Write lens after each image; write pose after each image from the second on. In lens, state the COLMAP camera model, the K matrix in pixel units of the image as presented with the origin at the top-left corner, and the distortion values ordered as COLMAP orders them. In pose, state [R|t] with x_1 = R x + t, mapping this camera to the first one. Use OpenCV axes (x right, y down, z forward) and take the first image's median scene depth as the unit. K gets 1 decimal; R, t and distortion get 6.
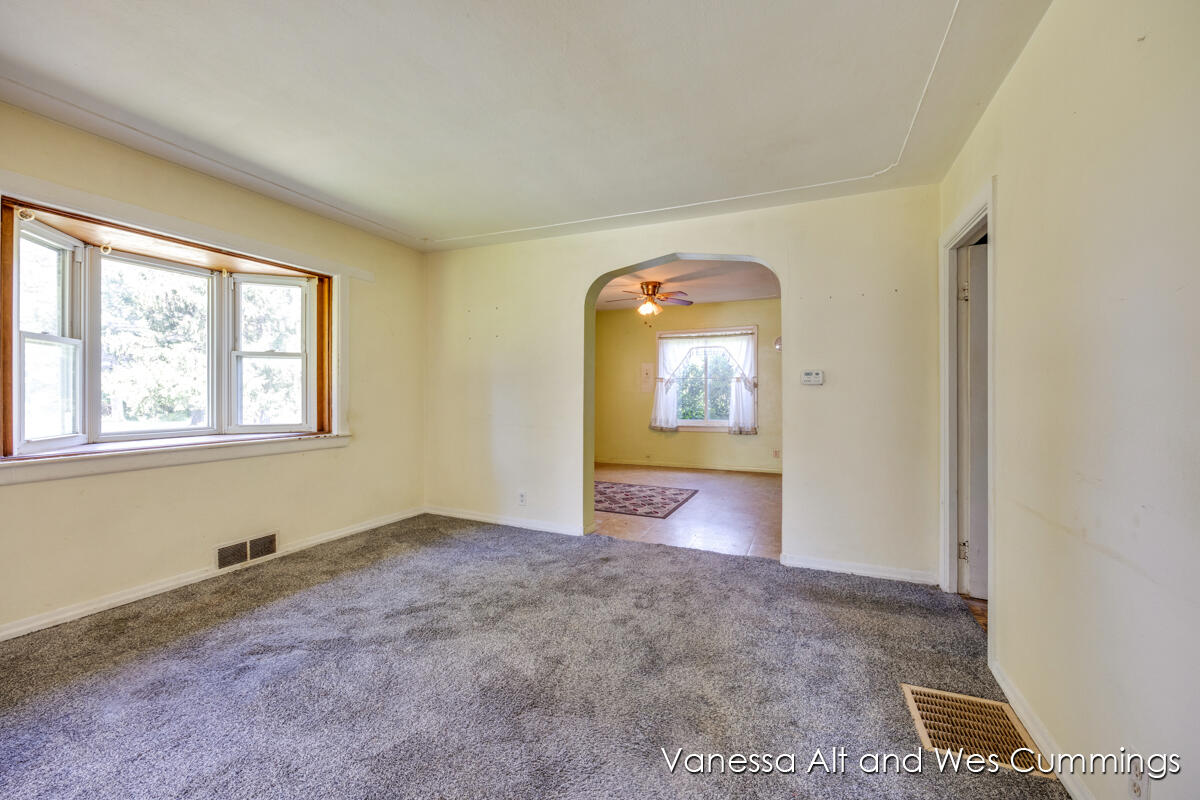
lens RADIAL K [[474.4, 0, 597.0], [0, 474.4, 392.6], [0, 0, 1]] dist [-0.003188, -0.001463]
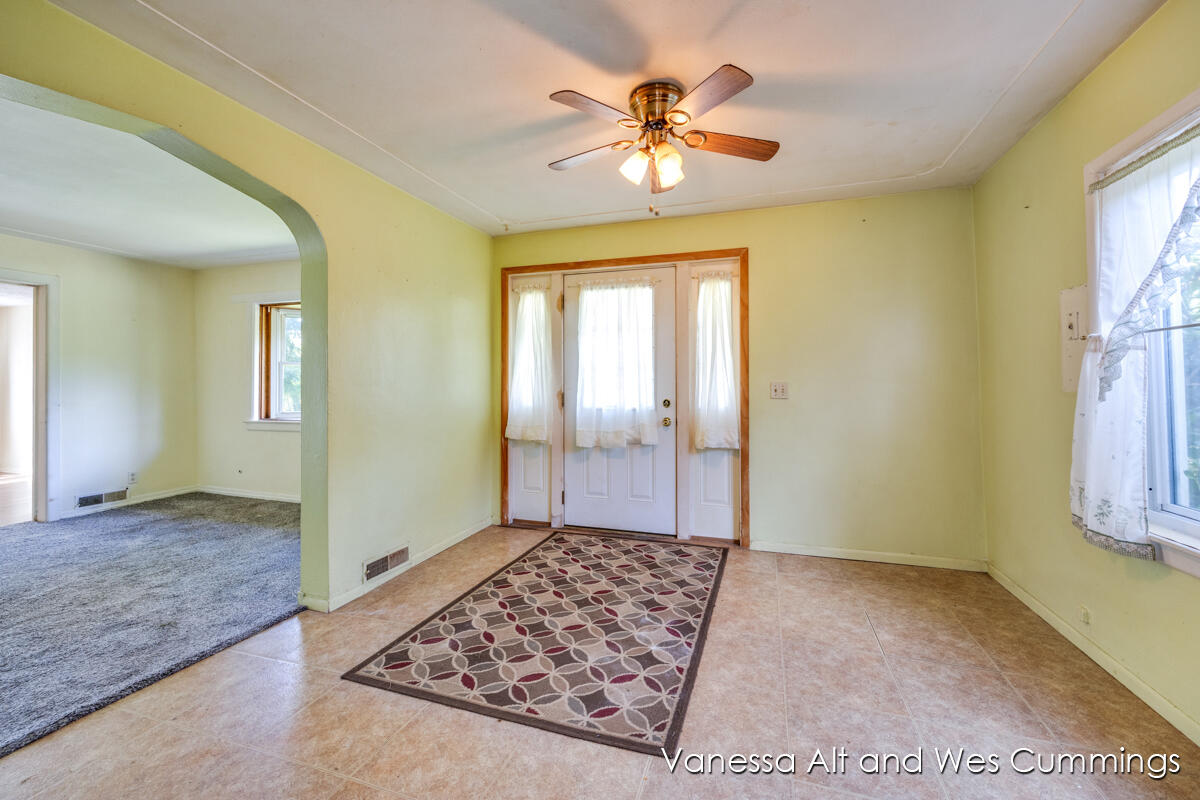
lens RADIAL K [[474.4, 0, 592.7], [0, 474.4, 380.3], [0, 0, 1]] dist [-0.003188, -0.001463]
pose [[0.115081, -0.014028, -0.993257, 0.853486], [0.001777, 0.999902, -0.013916, -0.008692], [0.993355, -0.000164, 0.115095, 1.647334]]
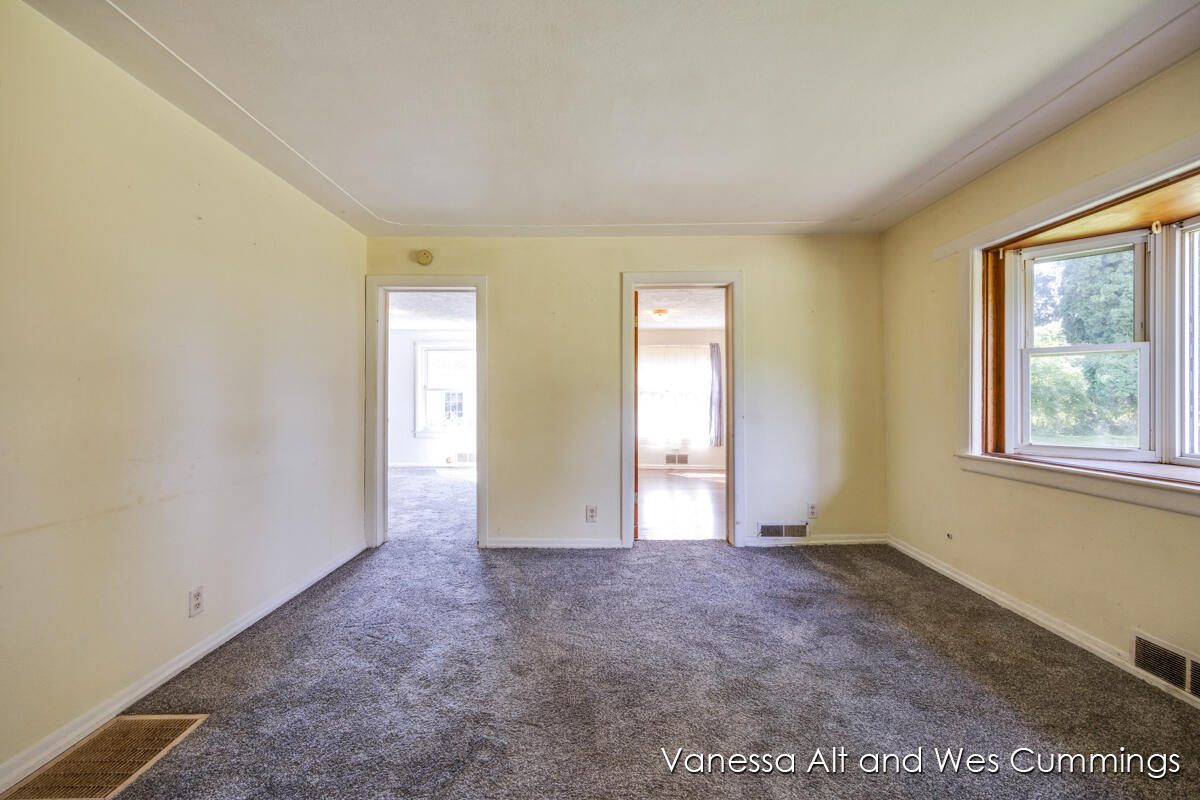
lens RADIAL K [[474.4, 0, 601.2], [0, 474.4, 396.9], [0, 0, 1]] dist [-0.003188, -0.001463]
pose [[-0.908434, -0.003912, -0.418009, 0.160477], [-0.003194, 0.999992, -0.002418, -0.004173], [0.418015, -0.000861, -0.908440, 1.220142]]
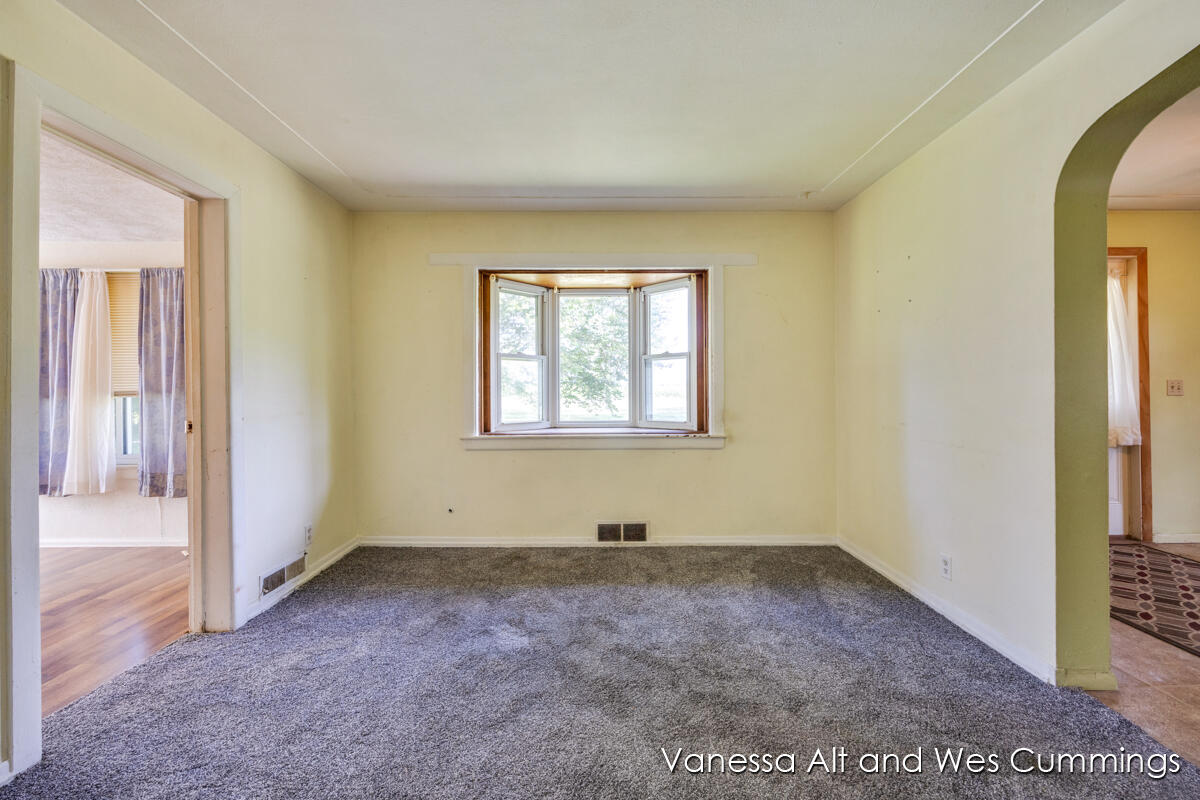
lens RADIAL K [[474.4, 0, 600.9], [0, 474.4, 391.5], [0, 0, 1]] dist [-0.003188, -0.001463]
pose [[0.421583, -0.009434, -0.906741, 0.261789], [0.006550, 0.999951, -0.007358, 0.008289], [0.906766, -0.002837, 0.421624, 0.482693]]
